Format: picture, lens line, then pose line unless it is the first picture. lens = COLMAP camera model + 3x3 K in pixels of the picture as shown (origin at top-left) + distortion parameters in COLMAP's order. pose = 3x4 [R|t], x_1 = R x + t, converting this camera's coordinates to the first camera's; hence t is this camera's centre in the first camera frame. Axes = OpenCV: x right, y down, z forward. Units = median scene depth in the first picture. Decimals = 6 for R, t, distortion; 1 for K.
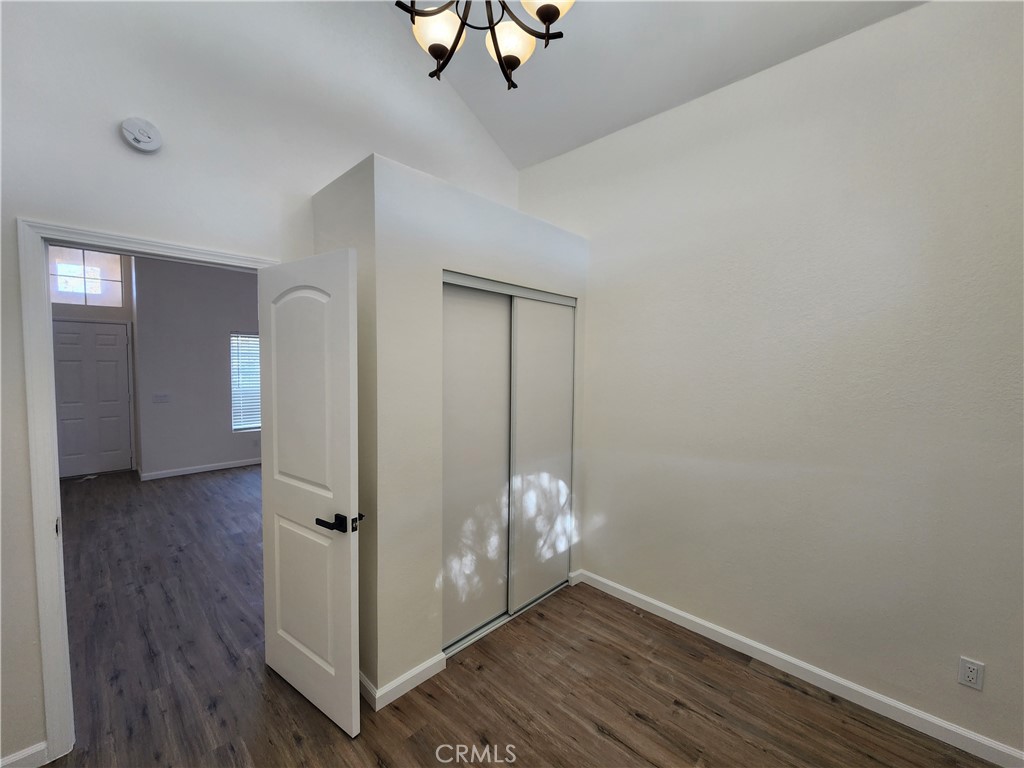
lens RADIAL K [[423.7, 0, 515.6], [0, 423.7, 383.0], [0, 0, 1]] dist [-0.002018, -0.000385]
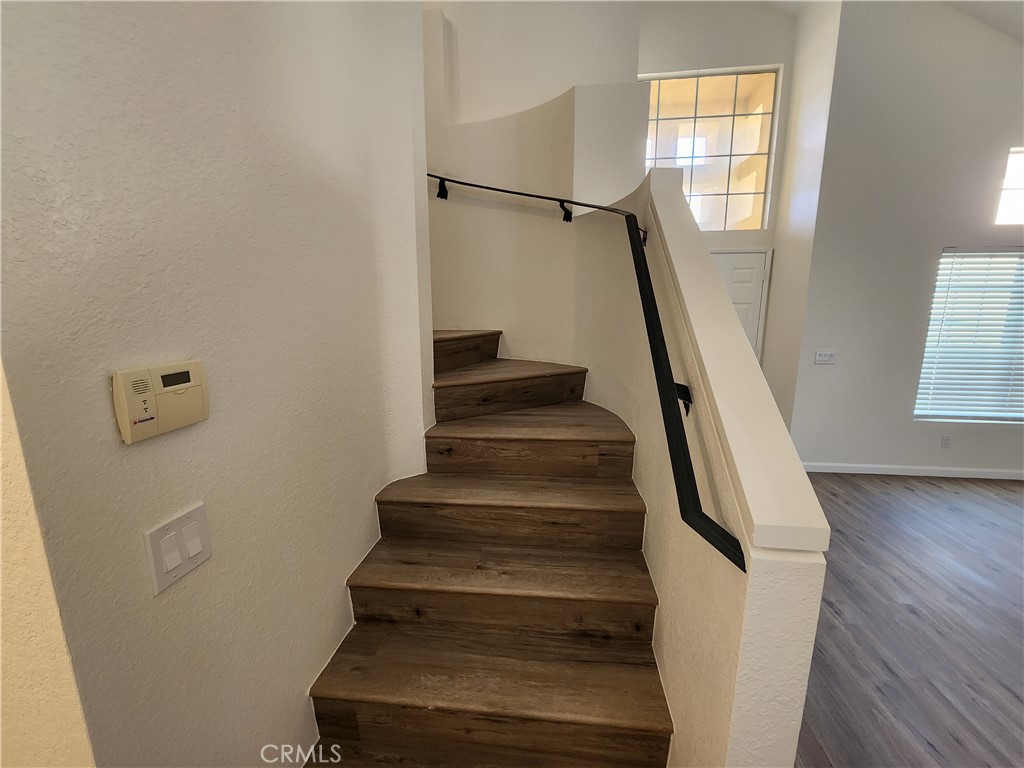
lens RADIAL K [[420.0, 0, 511.2], [0, 420.0, 381.7], [0, 0, 1]] dist [0.000076, -0.000591]
pose [[0.604194, 0.129139, -0.786304, -0.870490], [-0.029341, 0.989717, 0.140001, -0.007620], [0.796297, -0.061517, 0.601769, 0.281452]]
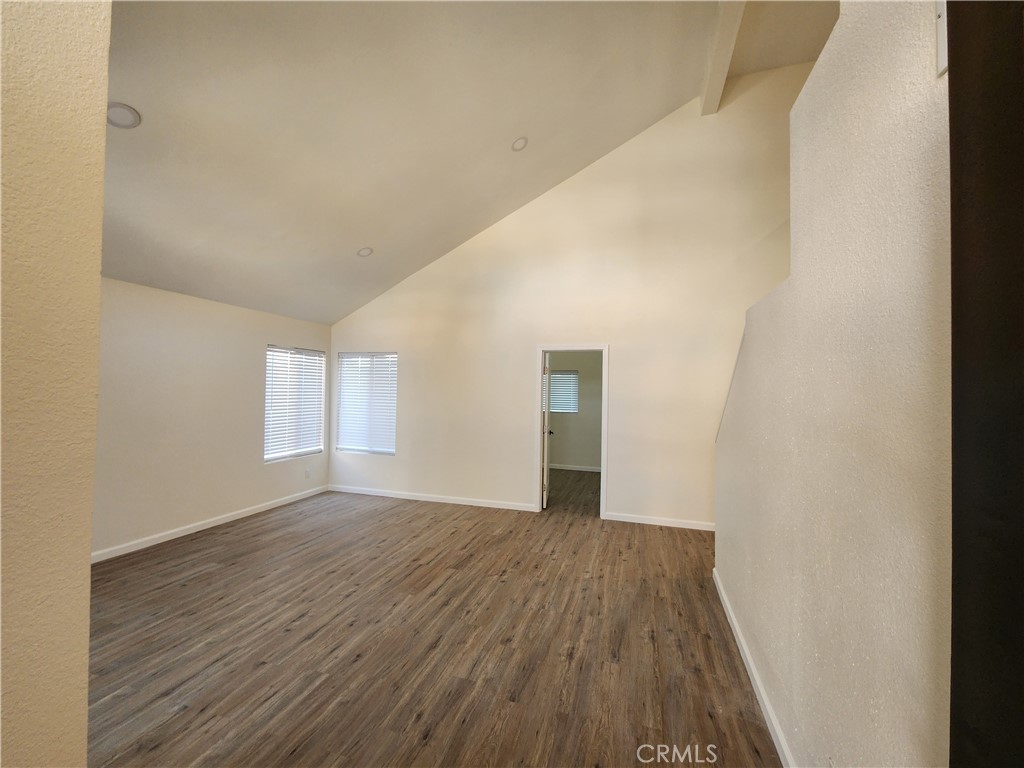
lens RADIAL K [[420.0, 0, 511.2], [0, 420.0, 381.7], [0, 0, 1]] dist [0.000076, -0.000591]
pose [[-0.448376, -0.000413, 0.893845, -1.533007], [0.021534, 0.999705, 0.011264, -0.062004], [-0.893585, 0.024299, -0.448235, 1.287415]]
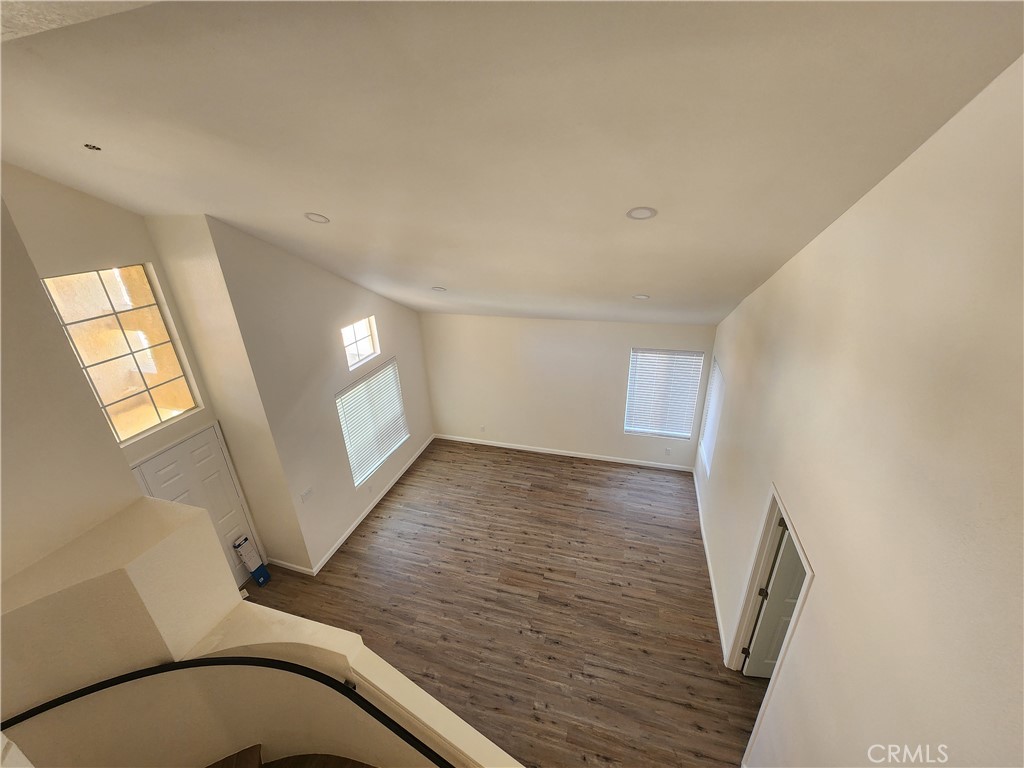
lens RADIAL K [[420.0, 0, 511.2], [0, 420.0, 381.7], [0, 0, 1]] dist [0.000076, -0.000591]
pose [[0.888154, -0.223749, 0.401396, -1.083337], [0.068974, 0.928473, 0.364940, -0.687183], [-0.454340, -0.296437, 0.840060, 0.185709]]
